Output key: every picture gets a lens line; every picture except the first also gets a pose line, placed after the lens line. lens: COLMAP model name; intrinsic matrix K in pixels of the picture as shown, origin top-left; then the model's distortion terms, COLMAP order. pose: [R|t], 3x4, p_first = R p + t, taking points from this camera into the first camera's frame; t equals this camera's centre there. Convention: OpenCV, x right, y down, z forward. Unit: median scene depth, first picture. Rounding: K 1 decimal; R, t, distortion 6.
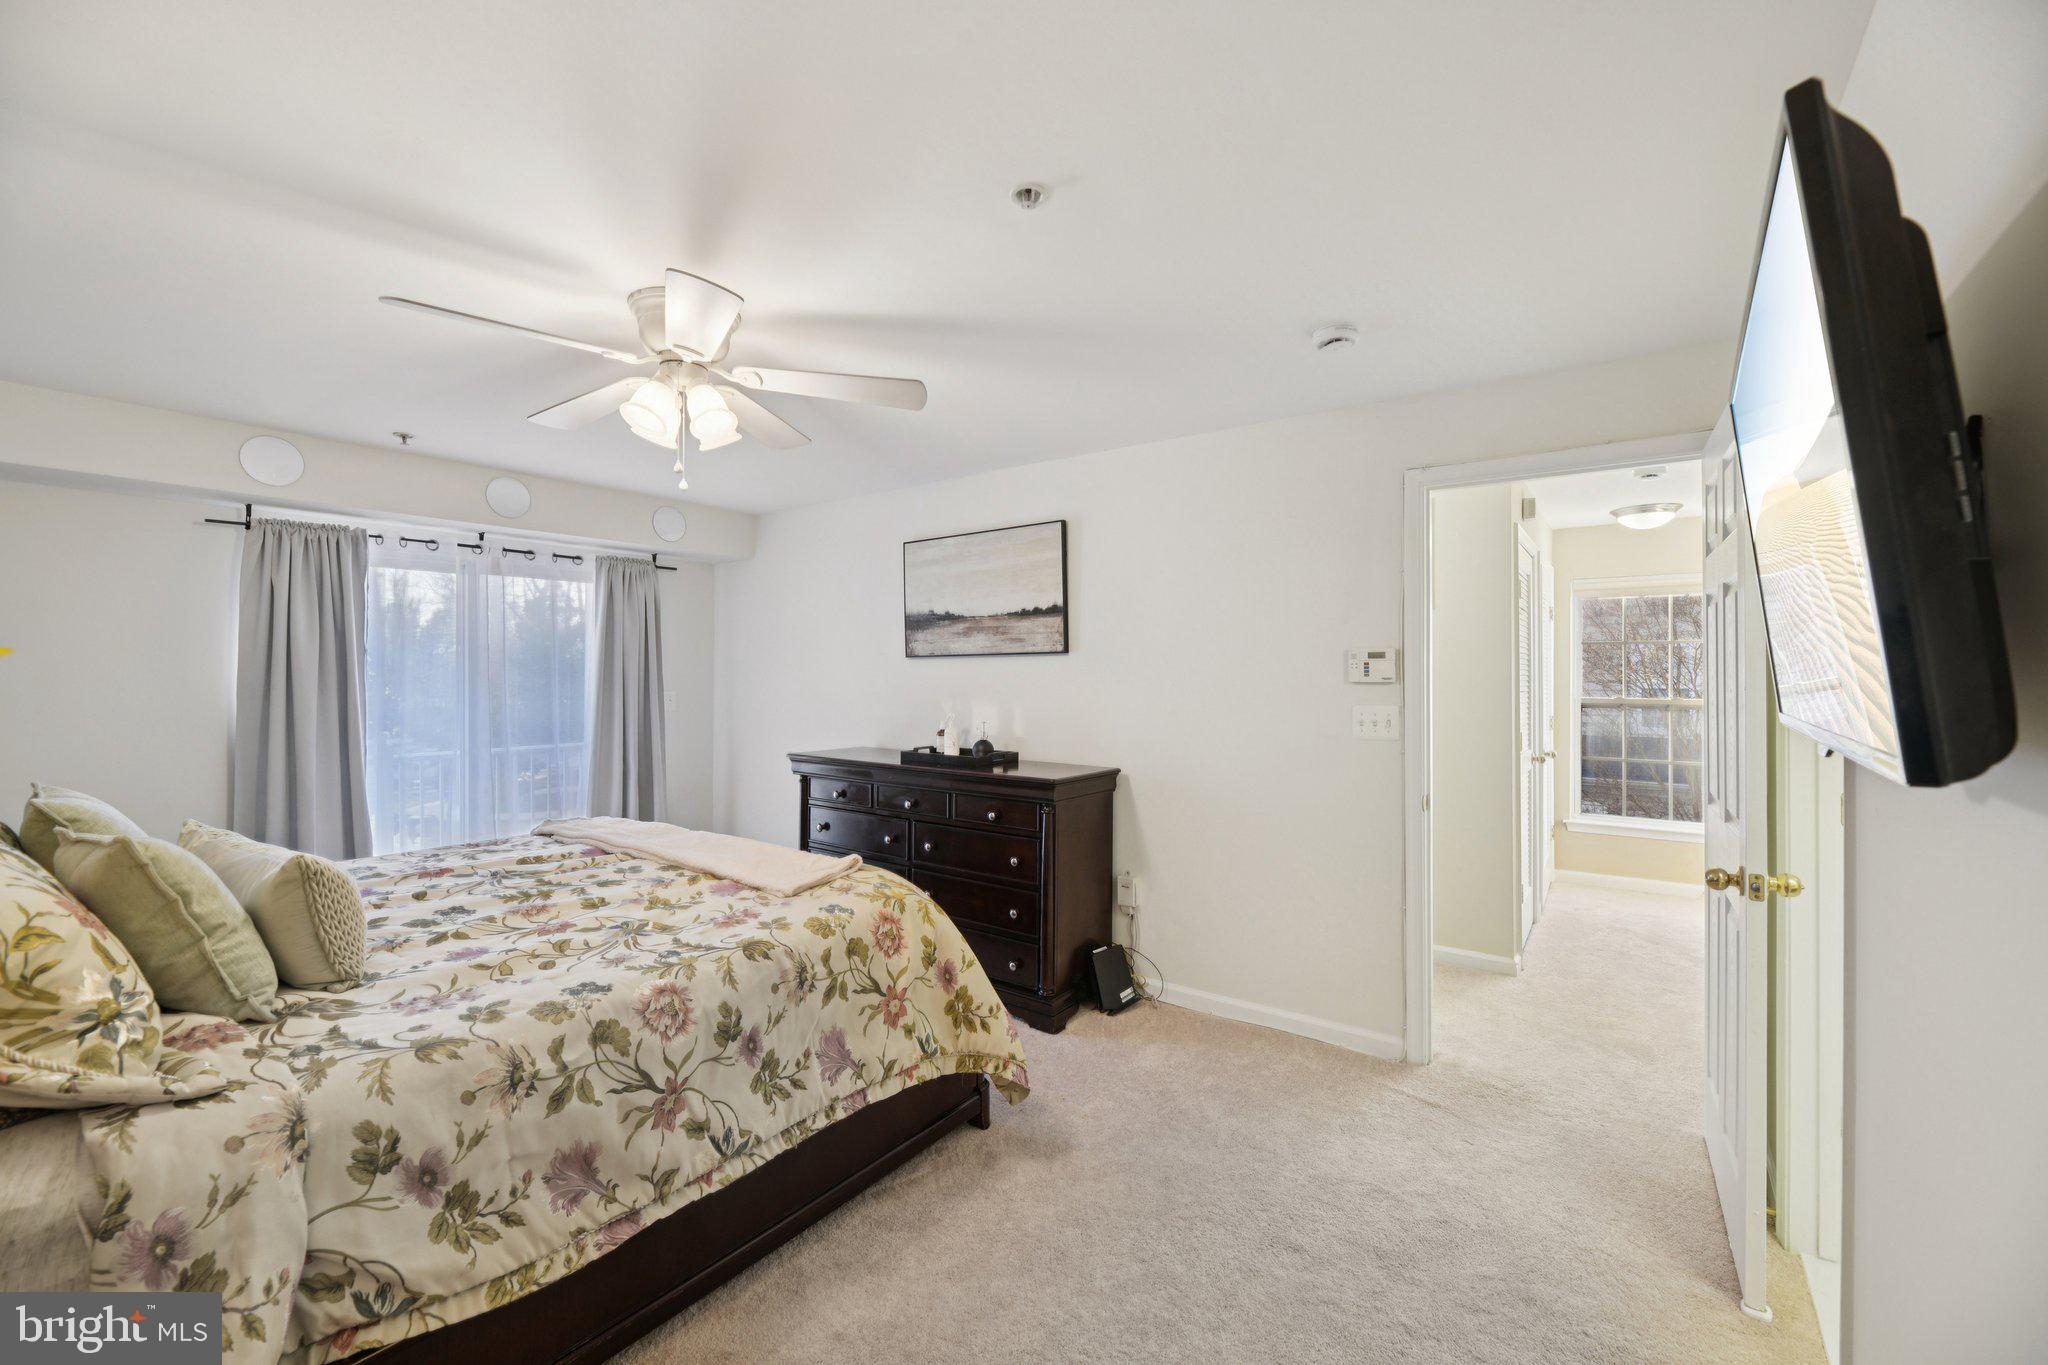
lens RADIAL K [[817.0, 0, 1031.8], [0, 817.0, 679.3], [0, 0, 1]] dist [0.000538, -0.005160]
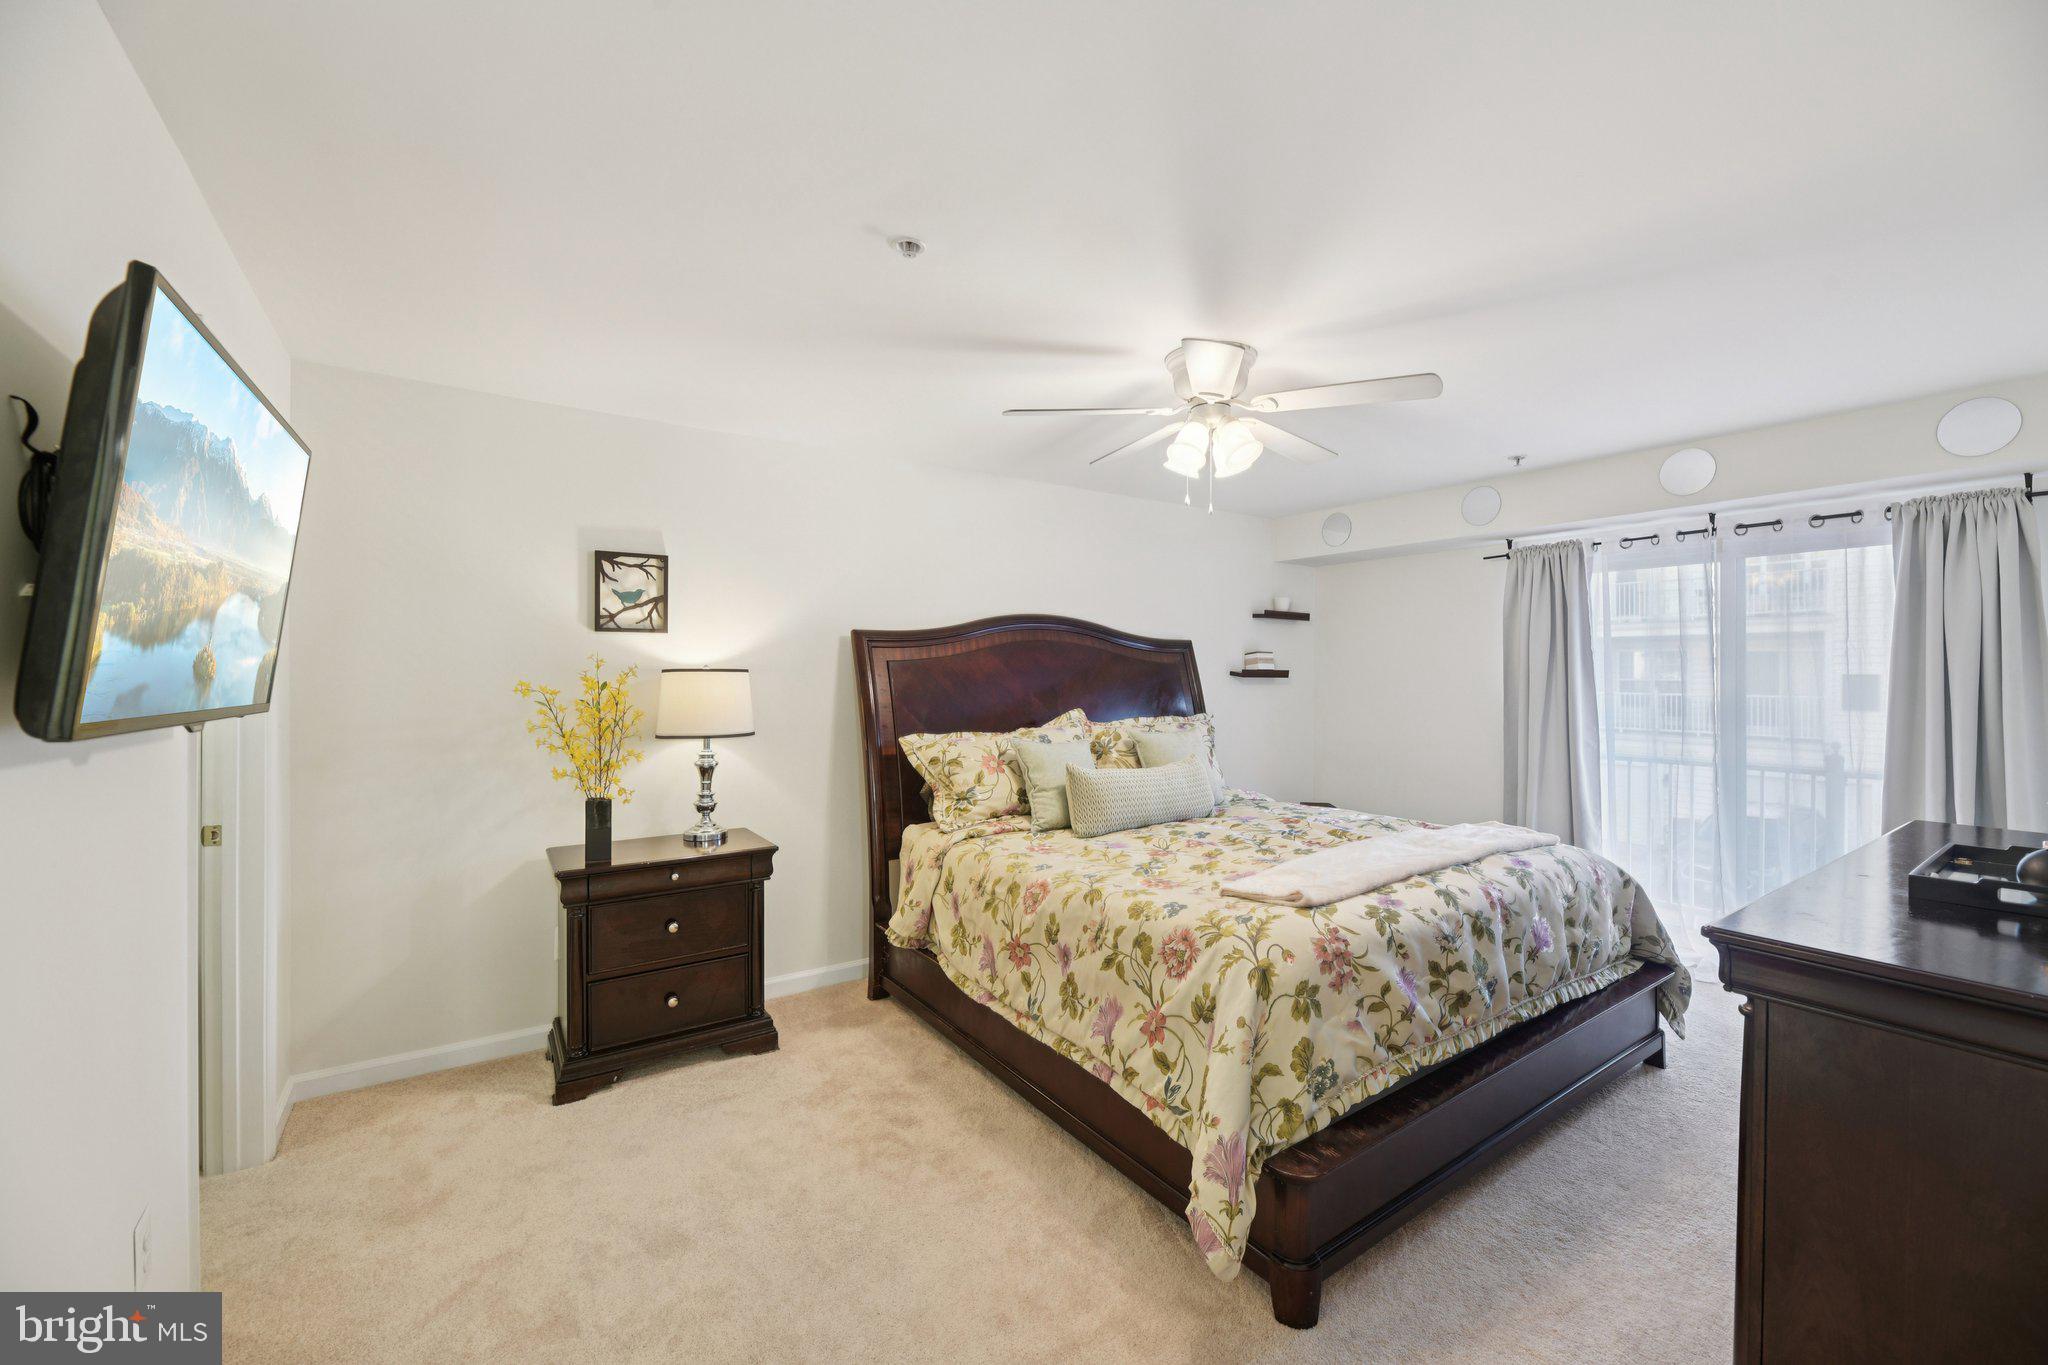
lens RADIAL K [[817.0, 0, 1031.8], [0, 817.0, 679.3], [0, 0, 1]] dist [0.000538, -0.005160]
pose [[-0.325167, 0.004958, -0.945644, 0.788403], [-0.008038, 0.999936, 0.008007, -0.005451], [0.945623, 0.010205, -0.325106, 1.196980]]
